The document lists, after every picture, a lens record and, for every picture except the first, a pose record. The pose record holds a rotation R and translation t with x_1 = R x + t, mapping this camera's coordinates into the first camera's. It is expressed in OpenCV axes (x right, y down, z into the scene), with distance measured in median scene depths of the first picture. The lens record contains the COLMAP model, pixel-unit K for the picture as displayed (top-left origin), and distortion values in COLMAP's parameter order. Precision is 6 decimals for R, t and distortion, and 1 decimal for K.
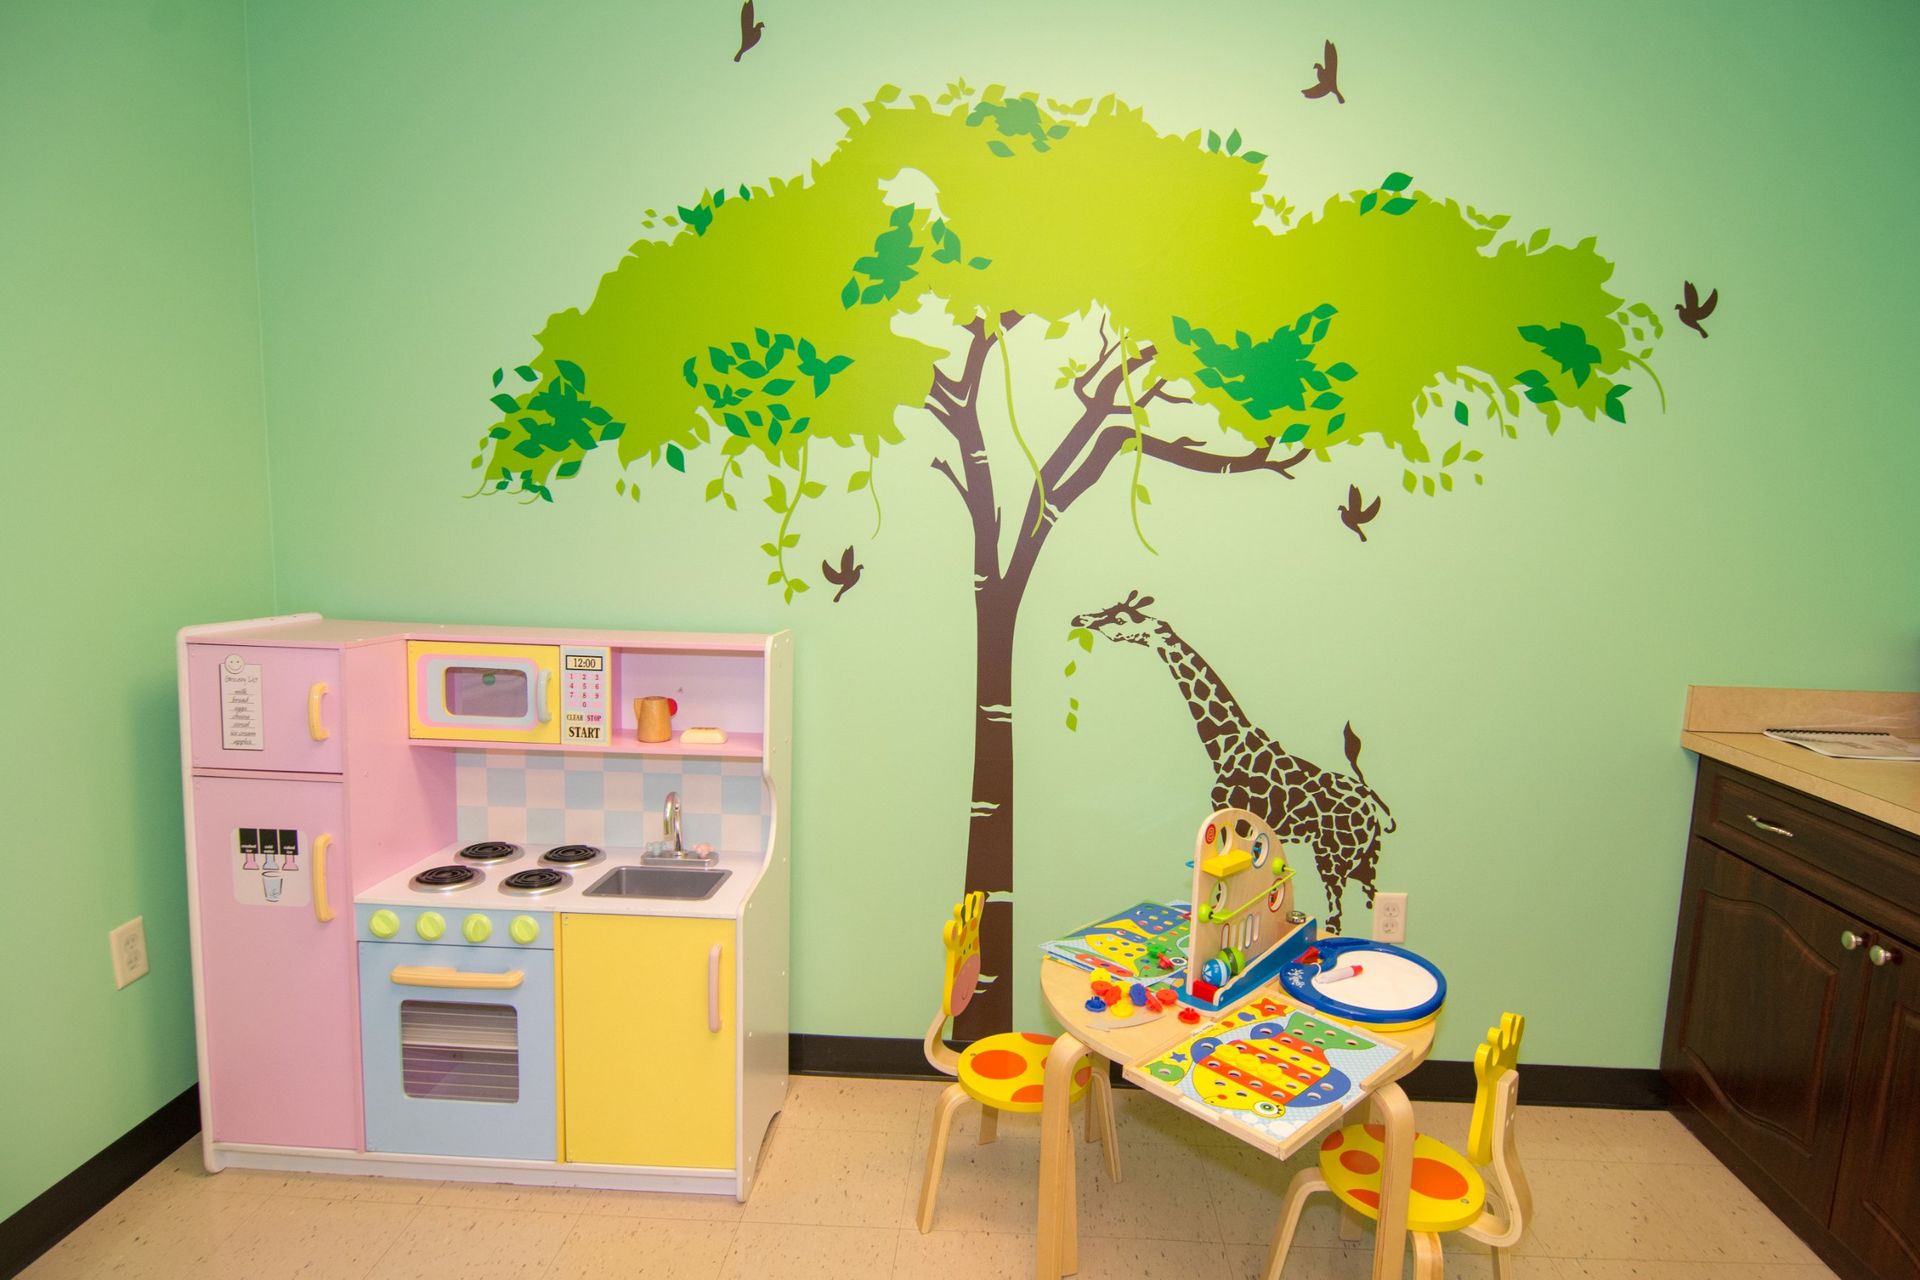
lens RADIAL K [[1036.2, 0, 991.4], [0, 1036.2, 638.6], [0, 0, 1]] dist [-0.015156, -0.005385]
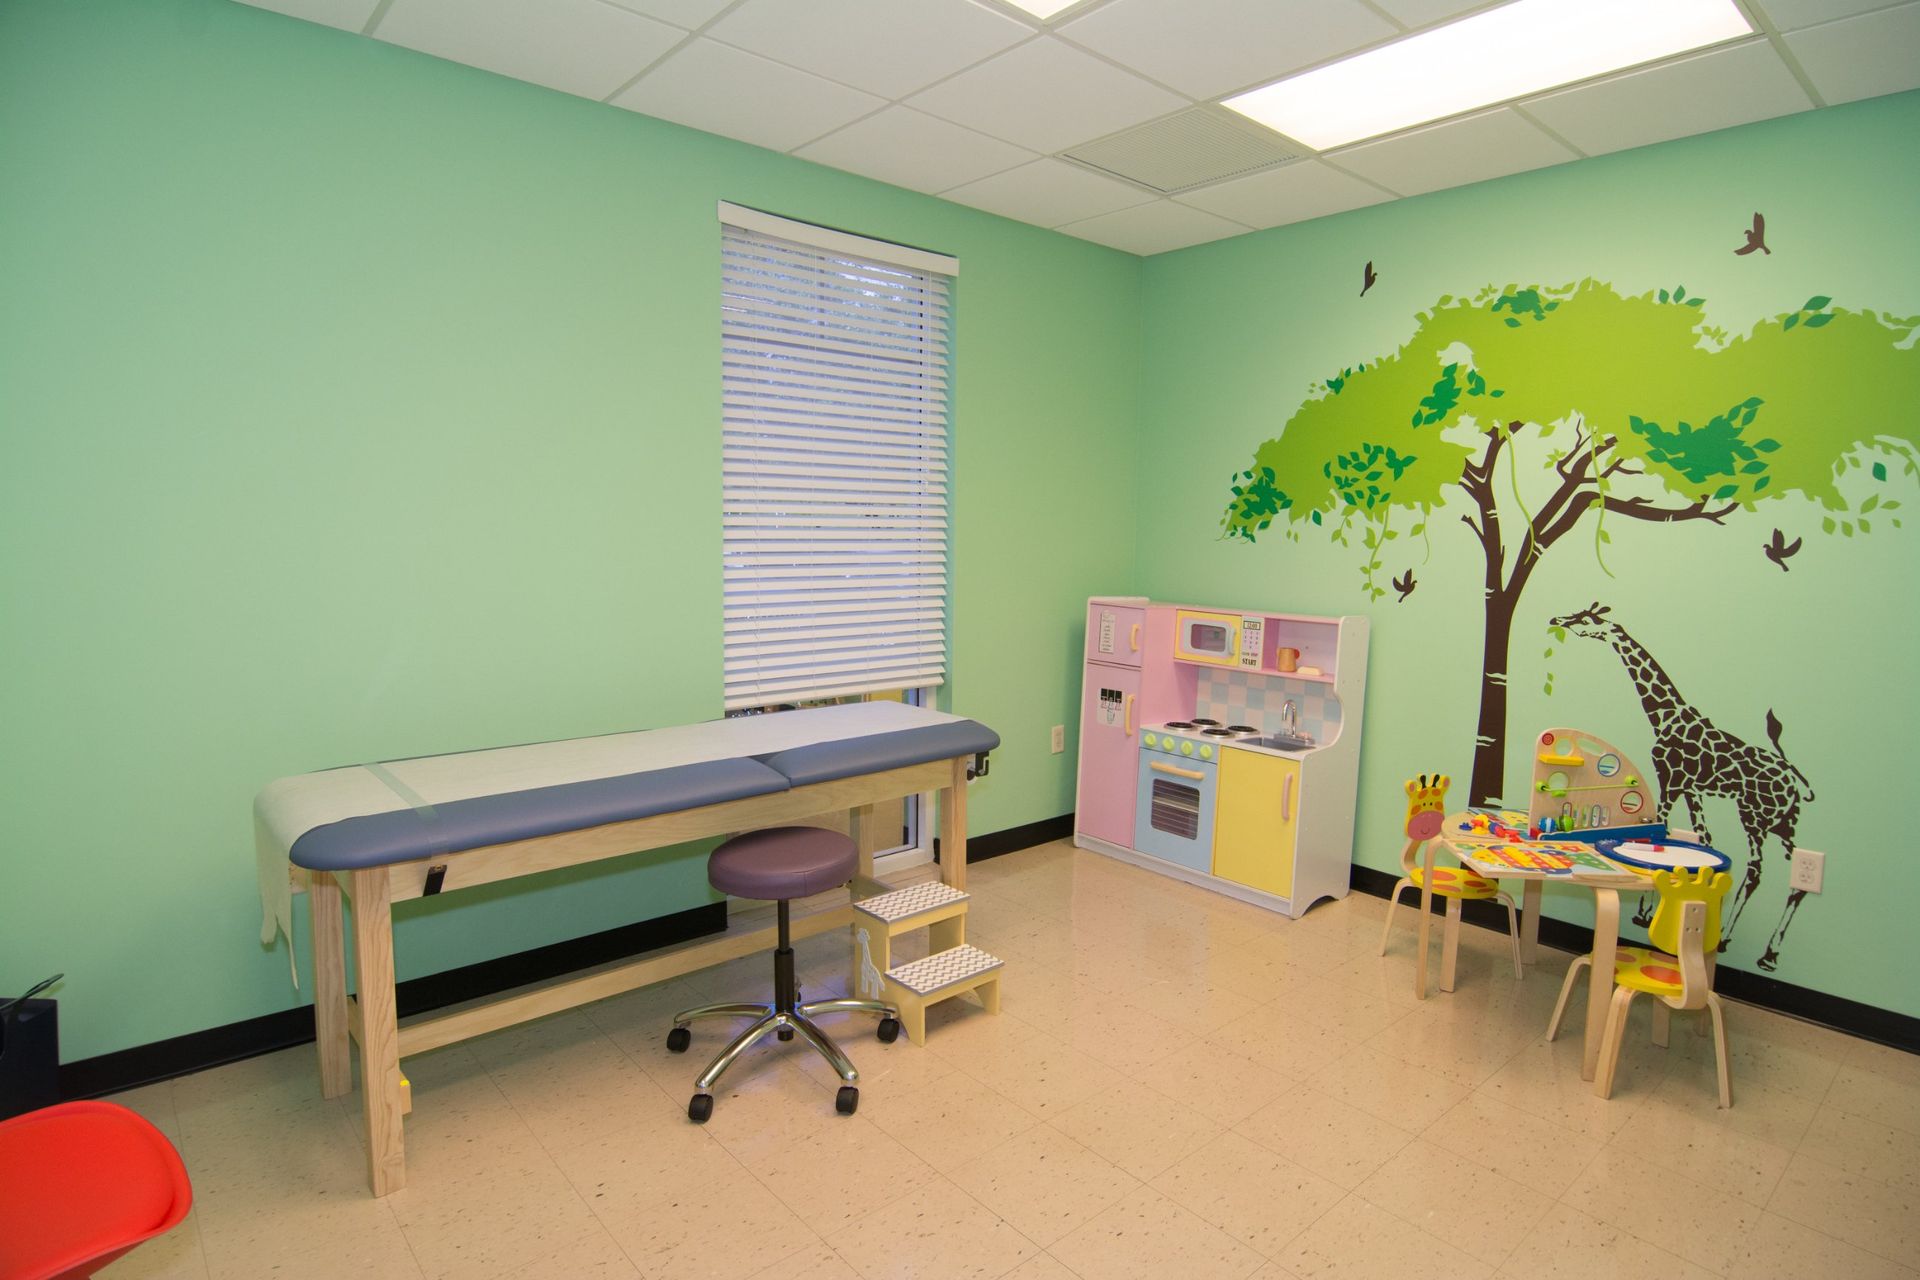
lens RADIAL K [[1036.2, 0, 961.6], [0, 1036.2, 645.6], [0, 0, 1]] dist [-0.015156, -0.005385]
pose [[0.667818, 0.070230, -0.741004, 0.640097], [-0.096043, 0.995347, 0.007778, 0.092367], [0.738103, 0.065974, 0.671455, -0.655045]]
